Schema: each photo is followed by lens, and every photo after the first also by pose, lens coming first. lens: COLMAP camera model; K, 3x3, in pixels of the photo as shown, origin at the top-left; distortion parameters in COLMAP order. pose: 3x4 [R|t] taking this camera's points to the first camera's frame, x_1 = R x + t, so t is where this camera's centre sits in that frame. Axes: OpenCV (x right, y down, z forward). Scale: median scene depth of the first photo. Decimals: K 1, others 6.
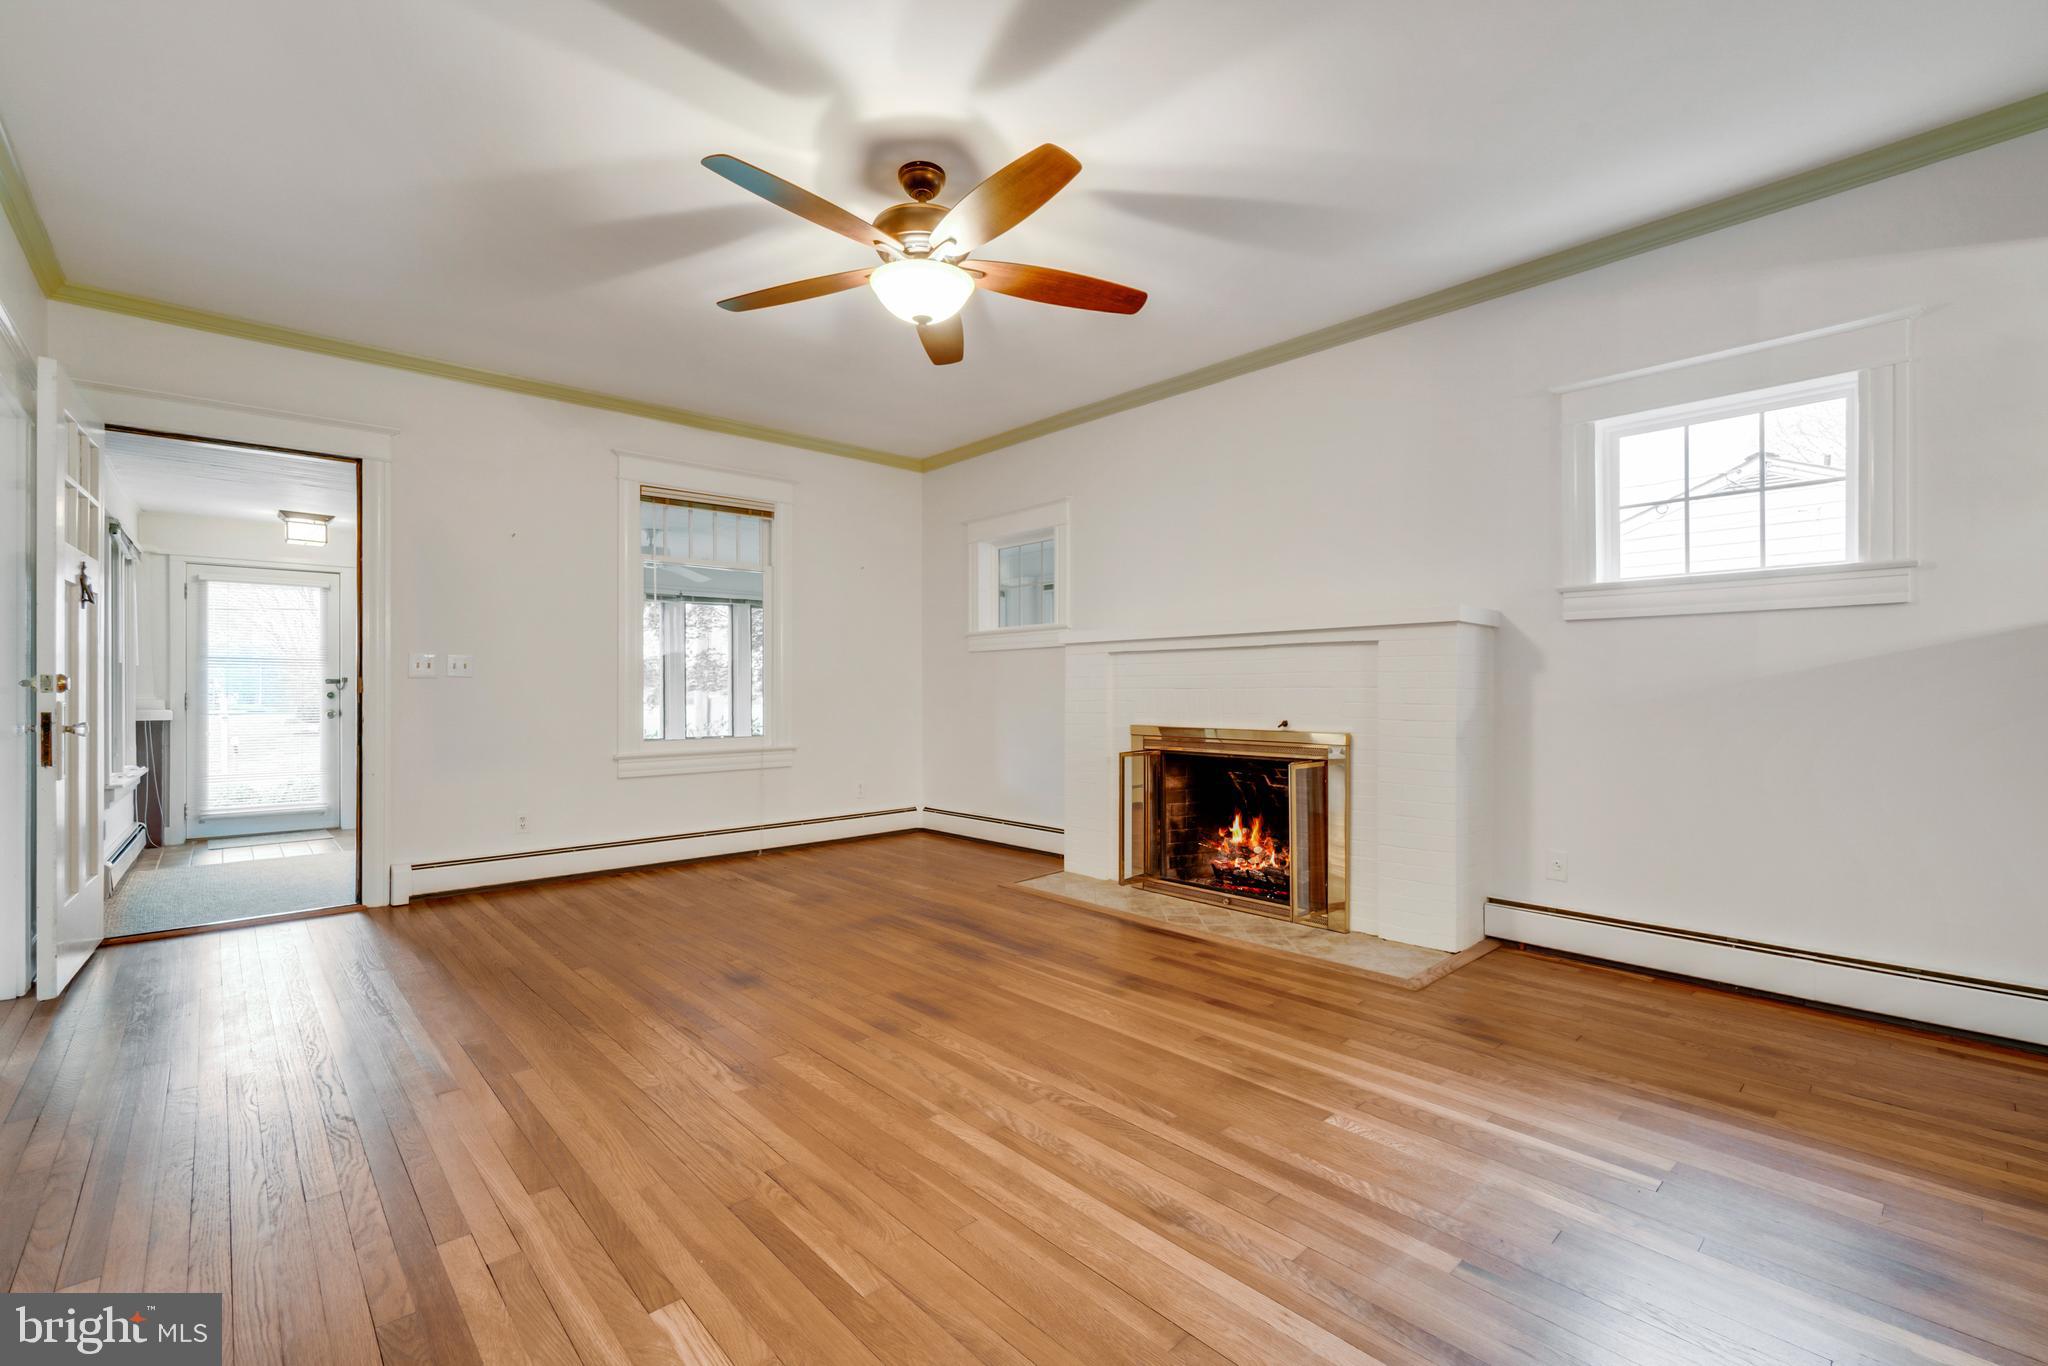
lens RADIAL K [[876.1, 0, 1025.8], [0, 876.1, 690.4], [0, 0, 1]] dist [-0.000816, -0.000221]
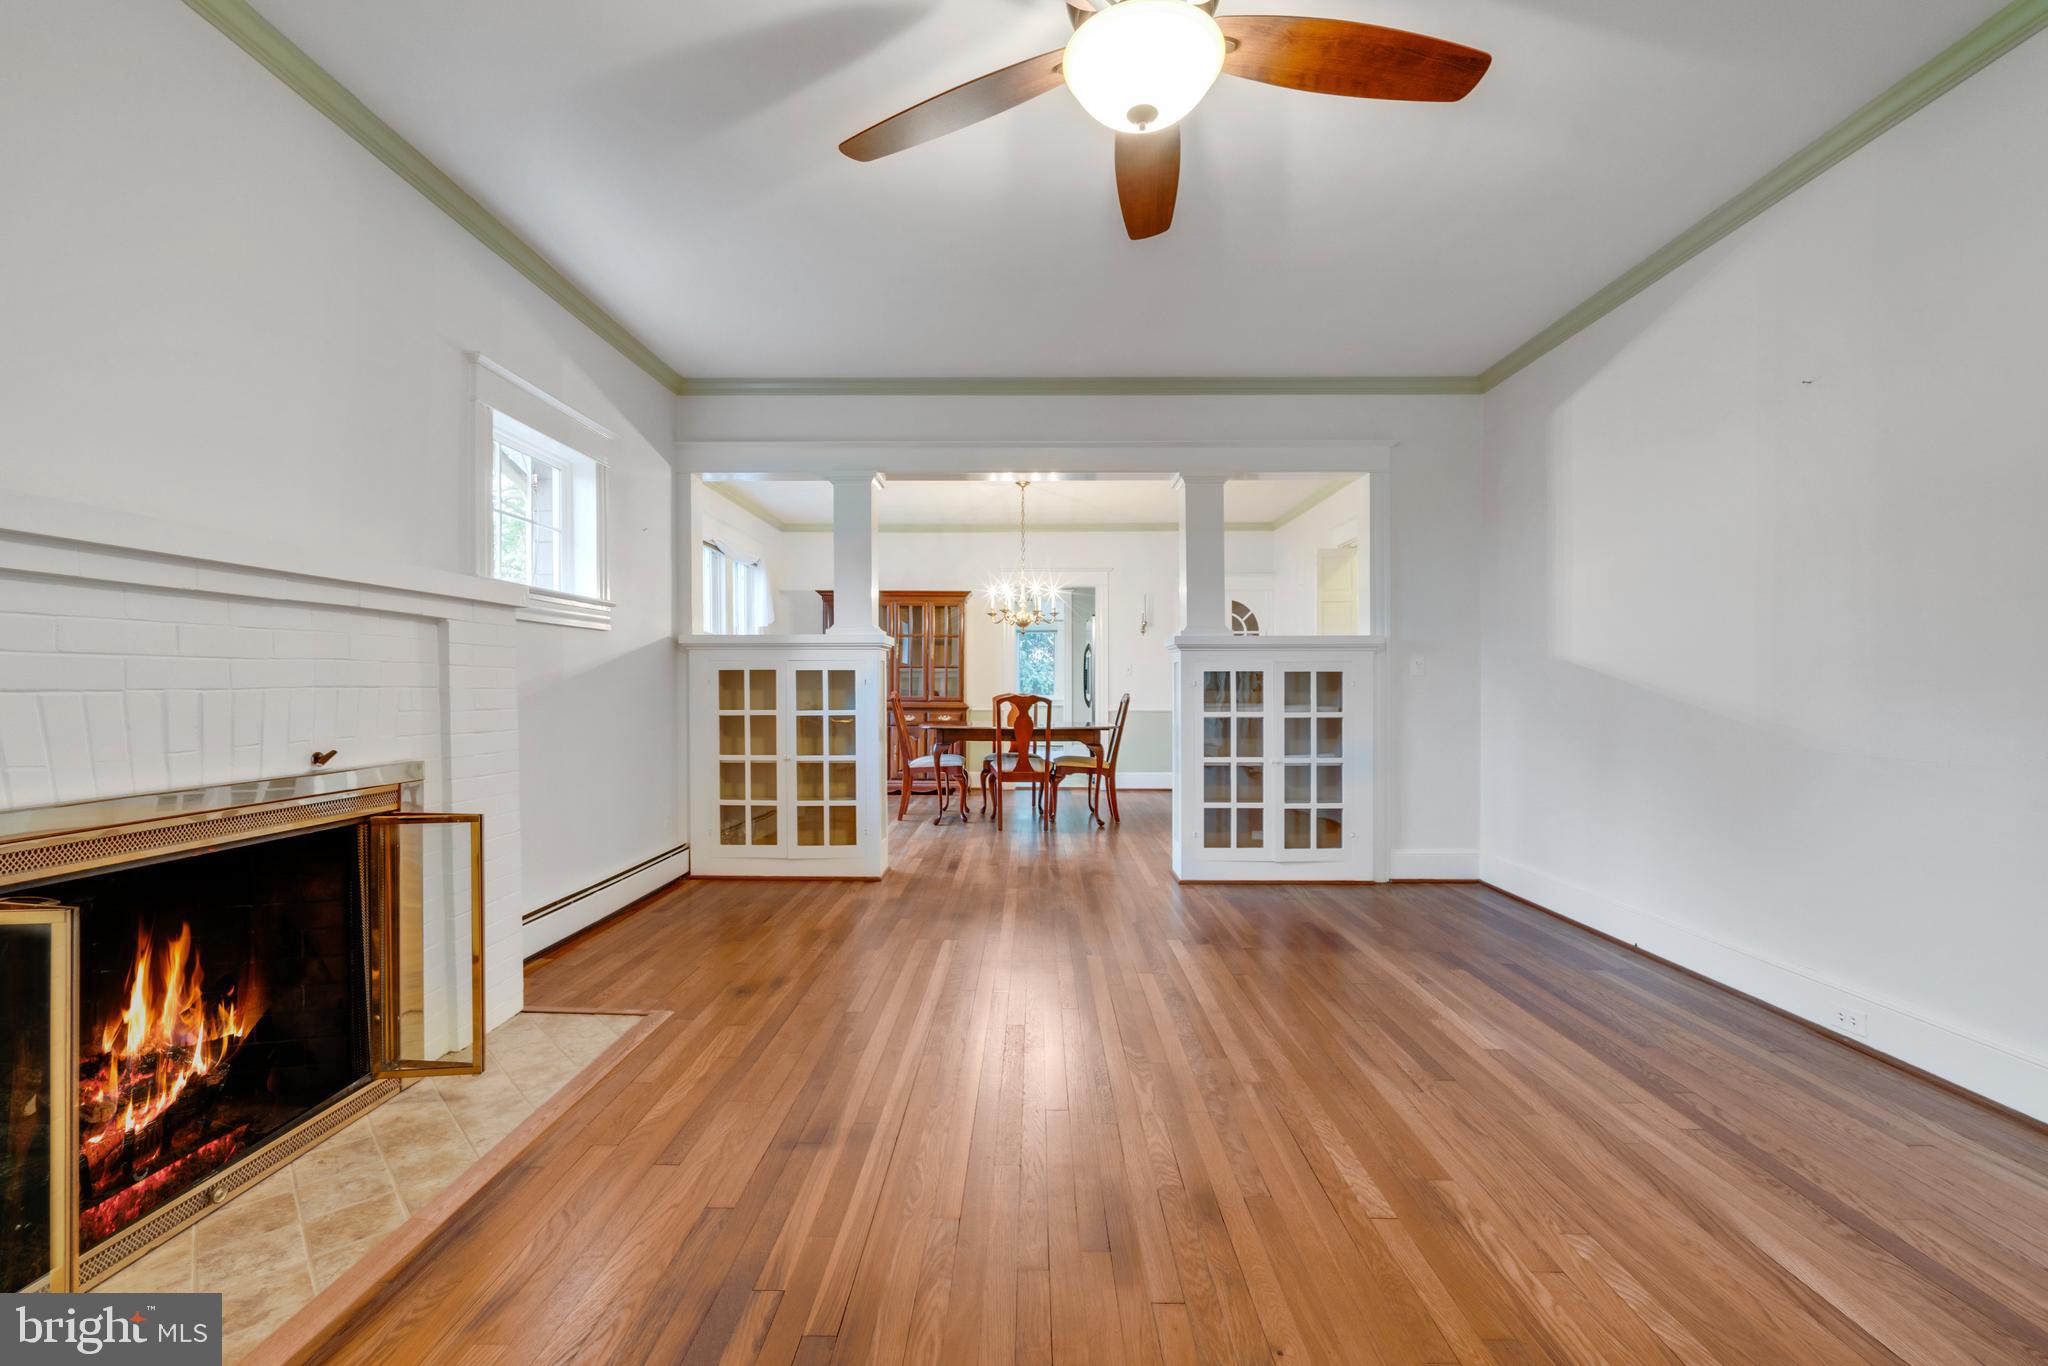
lens RADIAL K [[876.1, 0, 1008.6], [0, 876.1, 688.7], [0, 0, 1]] dist [-0.000816, -0.000221]
pose [[-0.711483, 0.003260, 0.702696, -0.439002], [0.005204, 0.999986, 0.000630, -0.000781], [-0.702685, 0.004105, -0.711490, 1.339608]]
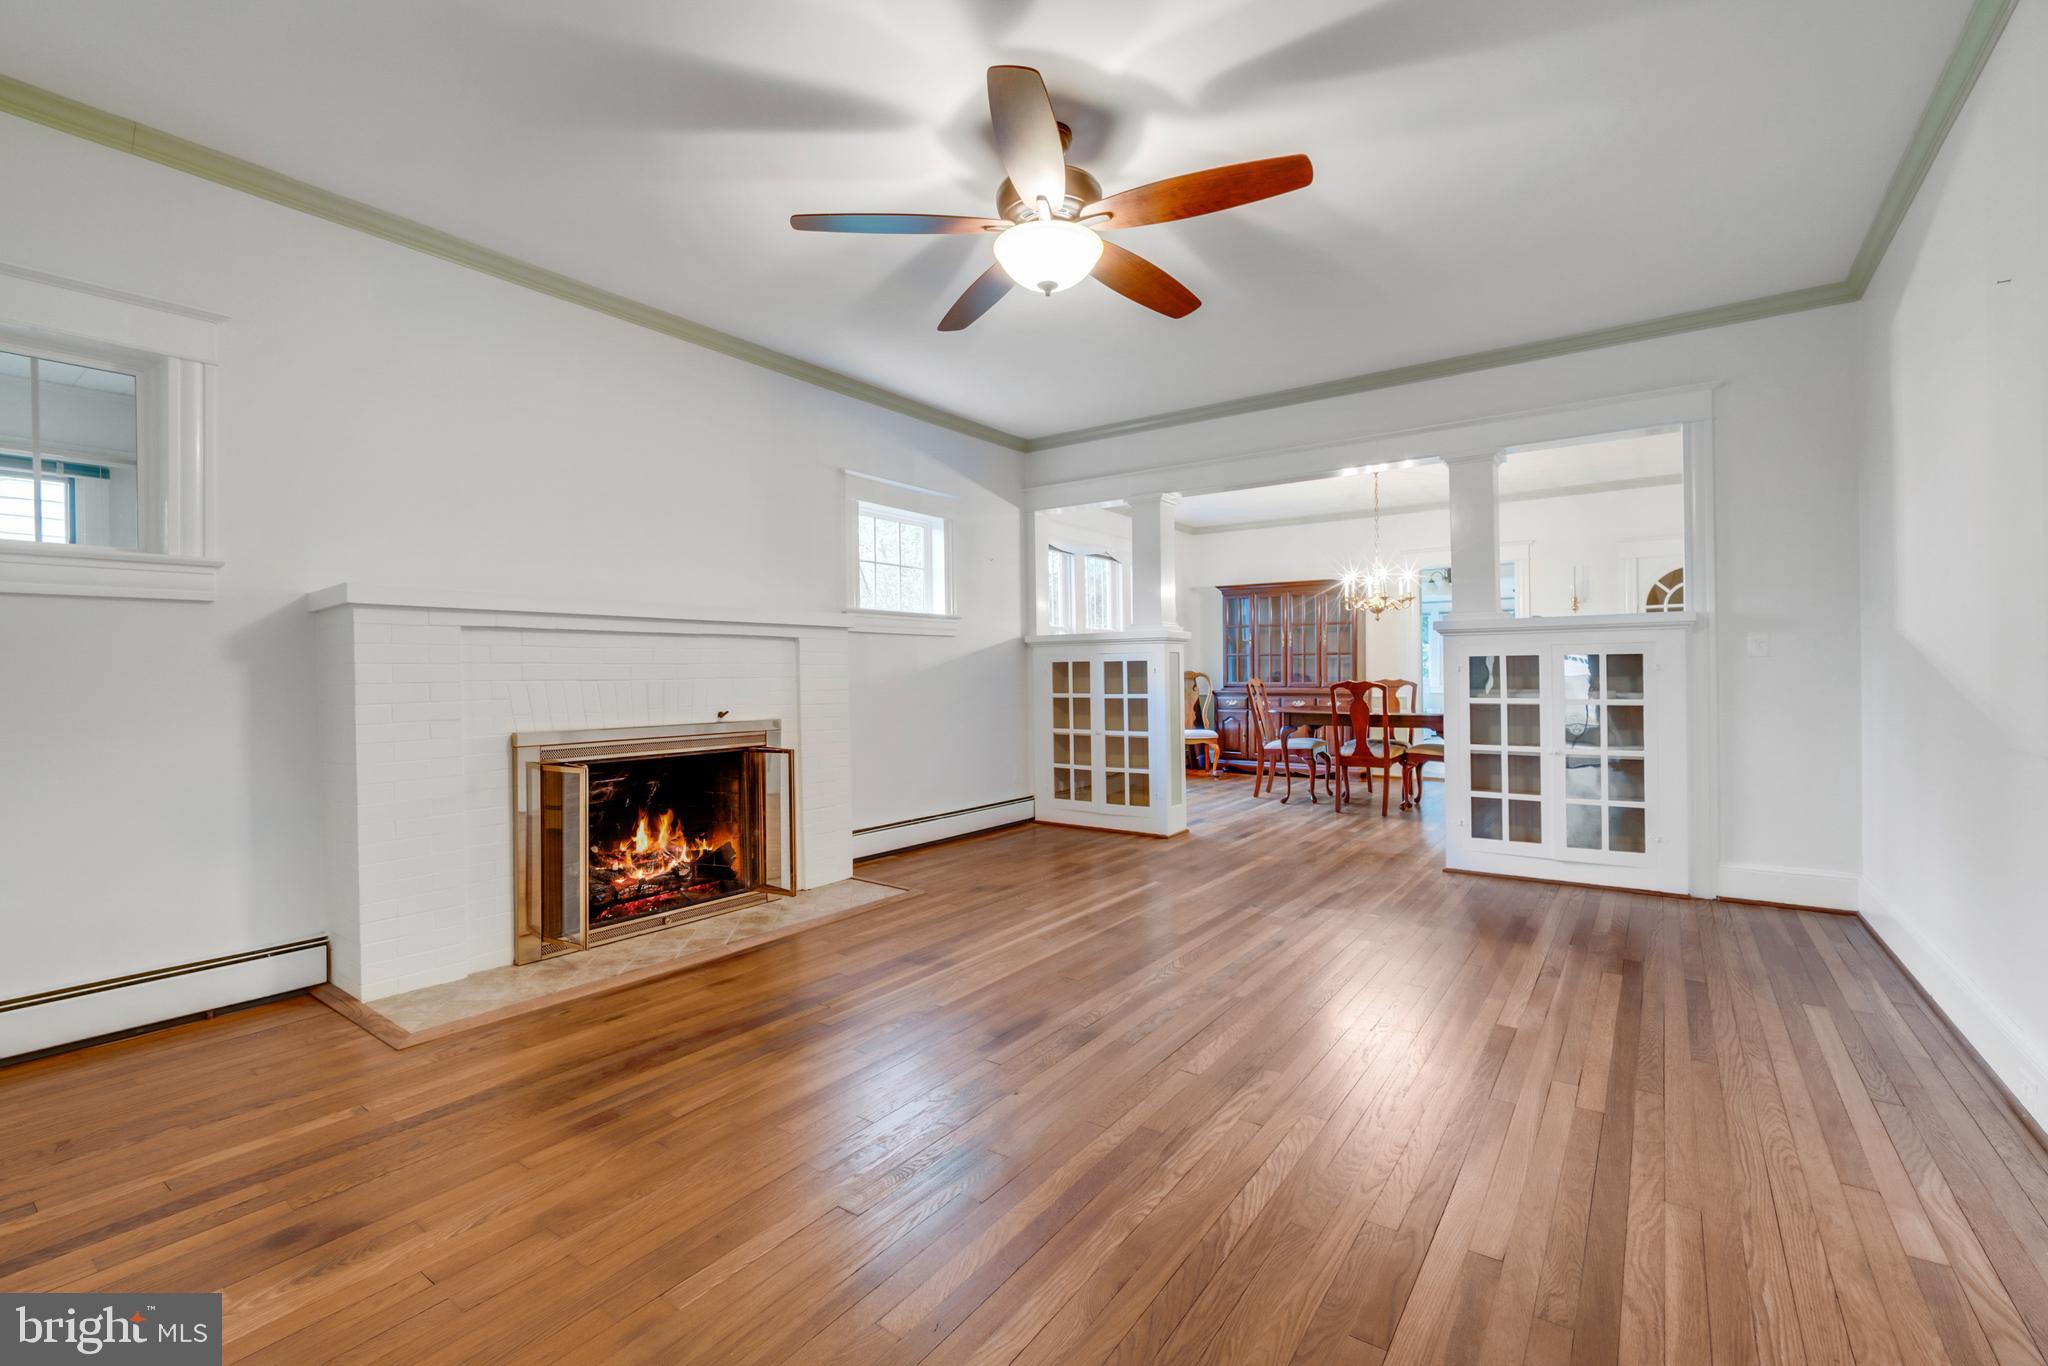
lens RADIAL K [[876.1, 0, 1006.2], [0, 876.1, 674.6], [0, 0, 1]] dist [-0.000816, -0.000221]
pose [[-0.180043, 0.007454, 0.983630, -0.909314], [0.010784, 0.999926, -0.005603, 0.002730], [-0.983600, 0.009598, -0.180110, 1.066912]]
